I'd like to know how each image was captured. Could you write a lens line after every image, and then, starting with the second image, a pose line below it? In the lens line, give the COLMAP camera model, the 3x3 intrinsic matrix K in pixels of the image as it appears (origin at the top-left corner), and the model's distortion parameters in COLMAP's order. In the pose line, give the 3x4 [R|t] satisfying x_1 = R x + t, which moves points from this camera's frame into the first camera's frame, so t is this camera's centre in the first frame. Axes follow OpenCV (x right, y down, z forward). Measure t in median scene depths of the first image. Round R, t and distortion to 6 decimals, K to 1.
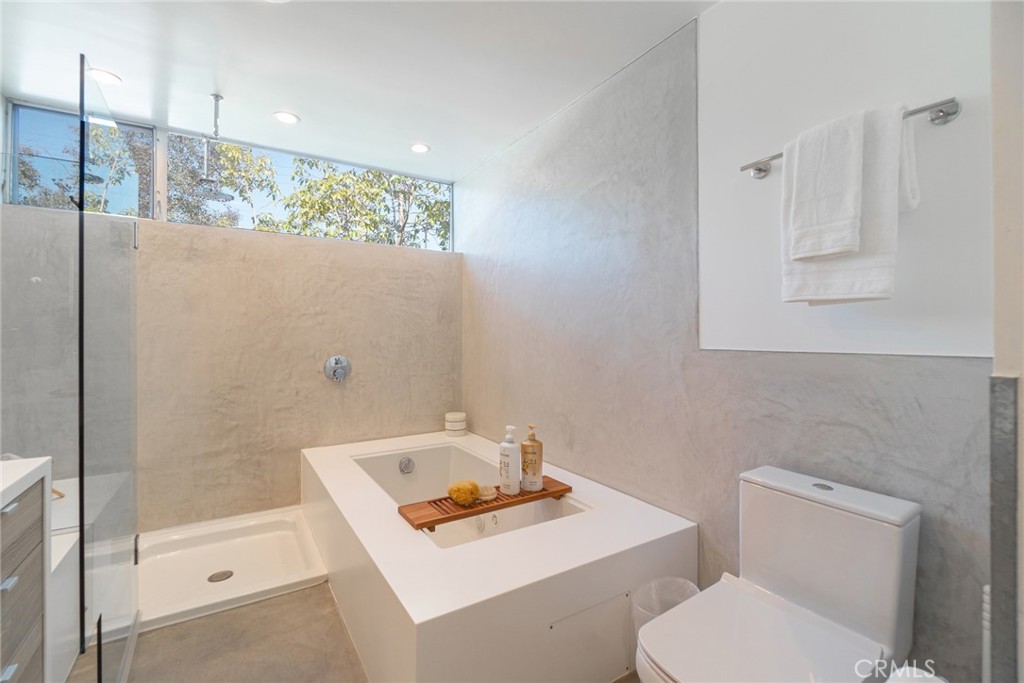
lens RADIAL K [[445.4, 0, 483.8], [0, 445.4, 332.3], [0, 0, 1]] dist [-0.003174, 0.001817]
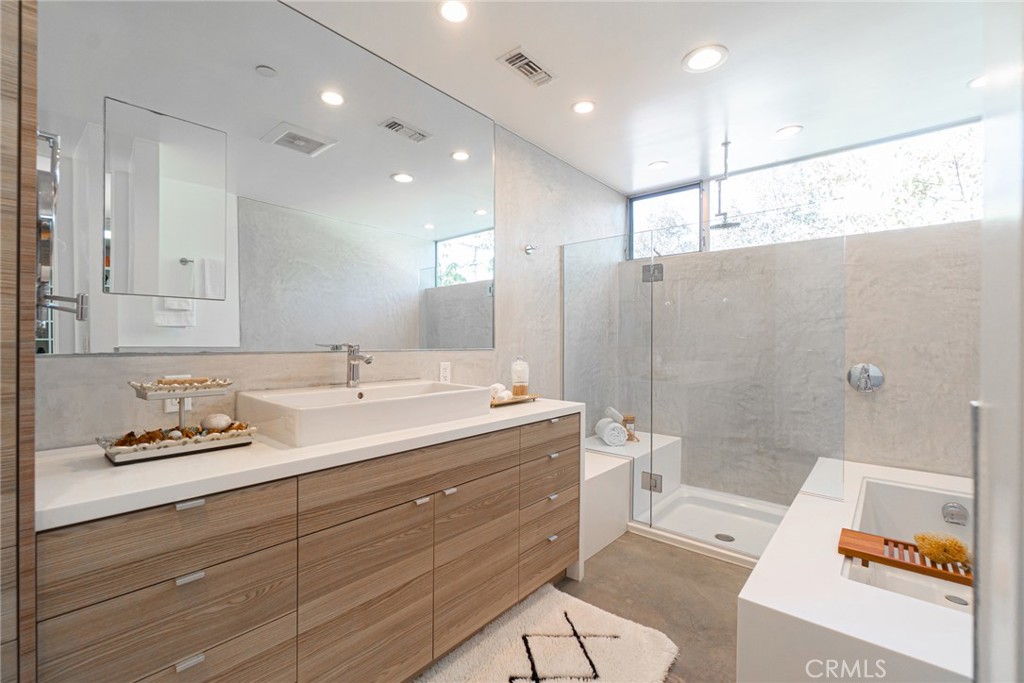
lens RADIAL K [[445.4, 0, 502.9], [0, 445.4, 338.4], [0, 0, 1]] dist [-0.003174, 0.001817]
pose [[0.308227, 0.000169, -0.951313, 0.323303], [0.001259, 0.999999, 0.000586, 0.001068], [0.951312, -0.001378, 0.308226, 0.039523]]
